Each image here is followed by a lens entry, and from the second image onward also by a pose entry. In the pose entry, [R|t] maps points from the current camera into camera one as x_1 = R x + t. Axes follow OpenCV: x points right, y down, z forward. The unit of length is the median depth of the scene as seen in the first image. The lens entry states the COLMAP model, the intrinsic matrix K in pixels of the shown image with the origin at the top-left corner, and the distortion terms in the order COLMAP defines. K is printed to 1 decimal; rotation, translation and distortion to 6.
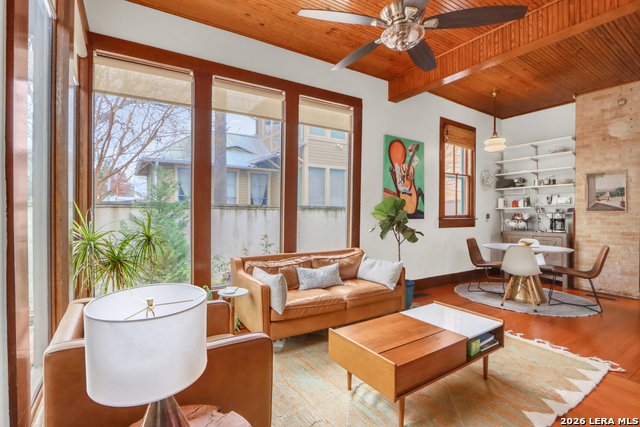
lens RADIAL K [[309.5, 0, 301.0], [0, 309.5, 211.4], [0, 0, 1]] dist [-0.024861, 0.001071]
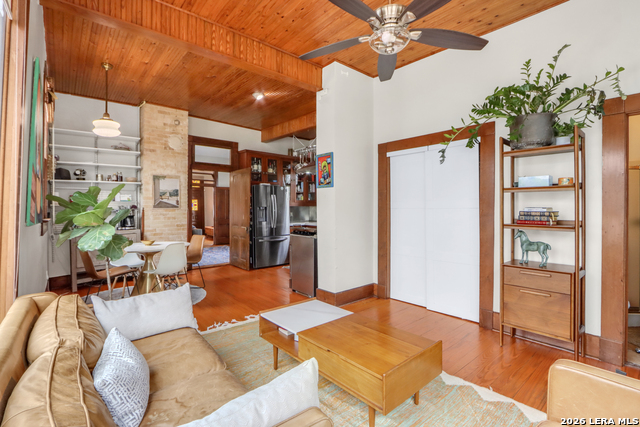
lens RADIAL K [[309.5, 0, 301.0], [0, 309.5, 211.4], [0, 0, 1]] dist [-0.024861, 0.001071]
pose [[-0.150871, -0.011476, 0.988487, -0.271943], [-0.001237, 0.999934, 0.011420, -0.002221], [-0.988553, 0.000500, -0.150875, 0.610029]]
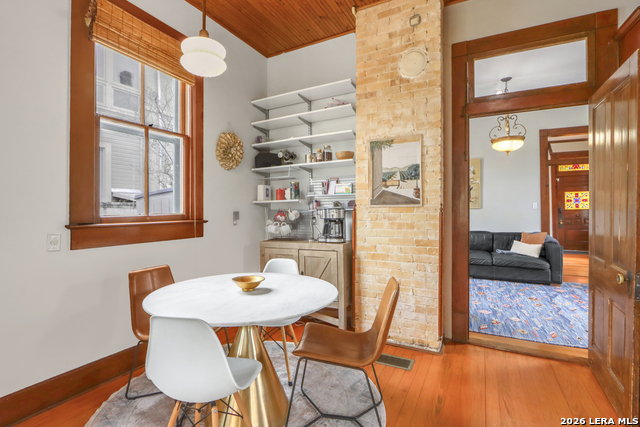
lens RADIAL K [[309.7, 0, 318.7], [0, 309.7, 209.9], [0, 0, 1]] dist [-0.031379, 0.000830]
pose [[0.858620, -0.011812, 0.512477, 0.534415], [0.008467, 0.999925, 0.008861, 0.002097], [-0.512543, -0.003269, 0.858656, 0.522498]]
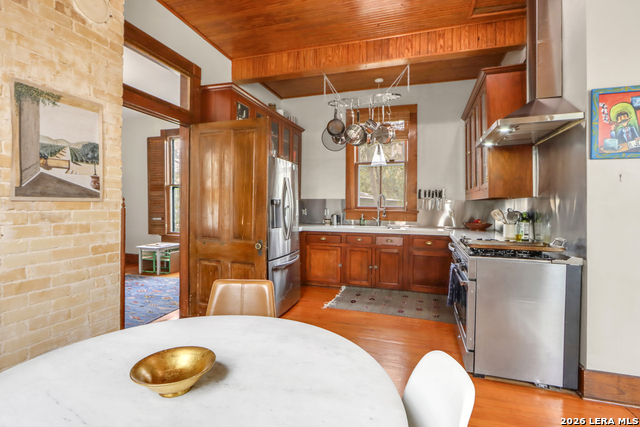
lens RADIAL K [[309.7, 0, 318.7], [0, 309.7, 209.9], [0, 0, 1]] dist [-0.031379, 0.000830]
pose [[-0.670160, -0.017337, 0.742014, 0.474833], [-0.007465, 0.999834, 0.016618, 0.005243], [-0.742179, 0.005597, -0.670179, 0.947827]]
